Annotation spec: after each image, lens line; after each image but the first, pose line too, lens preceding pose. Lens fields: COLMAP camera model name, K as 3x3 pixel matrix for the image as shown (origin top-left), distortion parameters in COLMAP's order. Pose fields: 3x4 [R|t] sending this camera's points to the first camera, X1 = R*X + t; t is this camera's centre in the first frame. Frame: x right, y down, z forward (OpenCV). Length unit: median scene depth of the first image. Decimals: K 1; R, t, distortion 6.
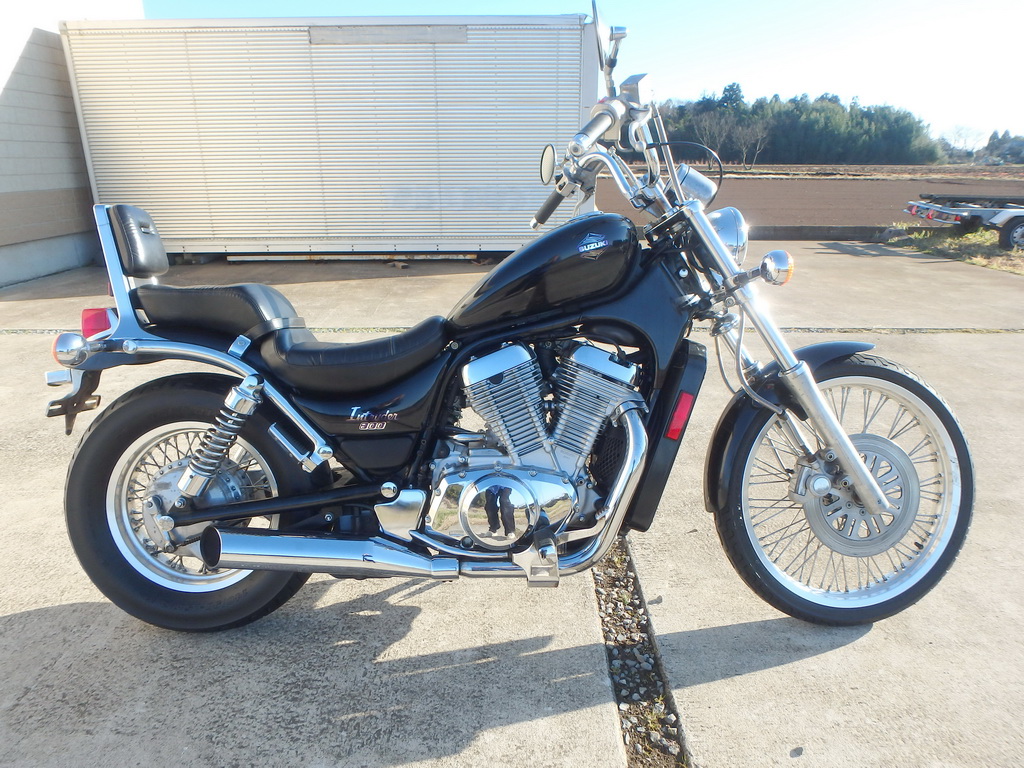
lens RADIAL K [[658.2, 0, 509.3], [0, 658.2, 320.2], [0, 0, 1]] dist [-0.030136, 0.003738]
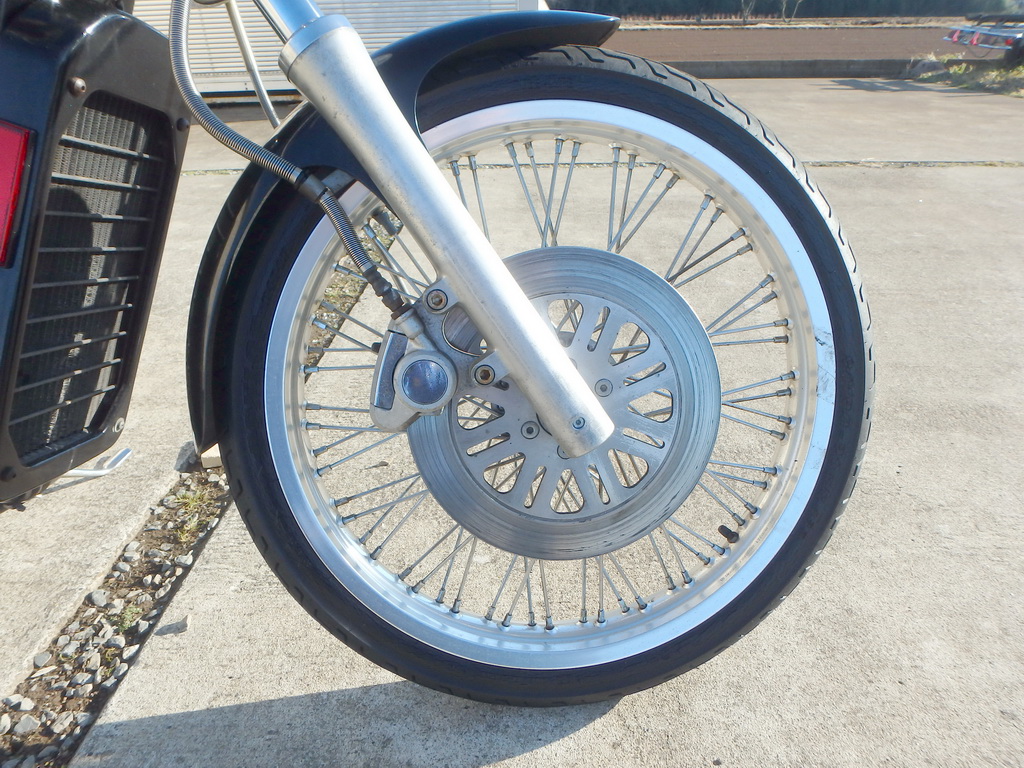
lens RADIAL K [[659.8, 0, 512.2], [0, 659.8, 338.7], [0, 0, 1]] dist [-0.016834, 0.000916]
pose [[0.999493, -0.008211, -0.030765, 0.507451], [0.014500, 0.977555, 0.210179, 0.130057], [0.028349, -0.210518, 0.977179, 0.605946]]
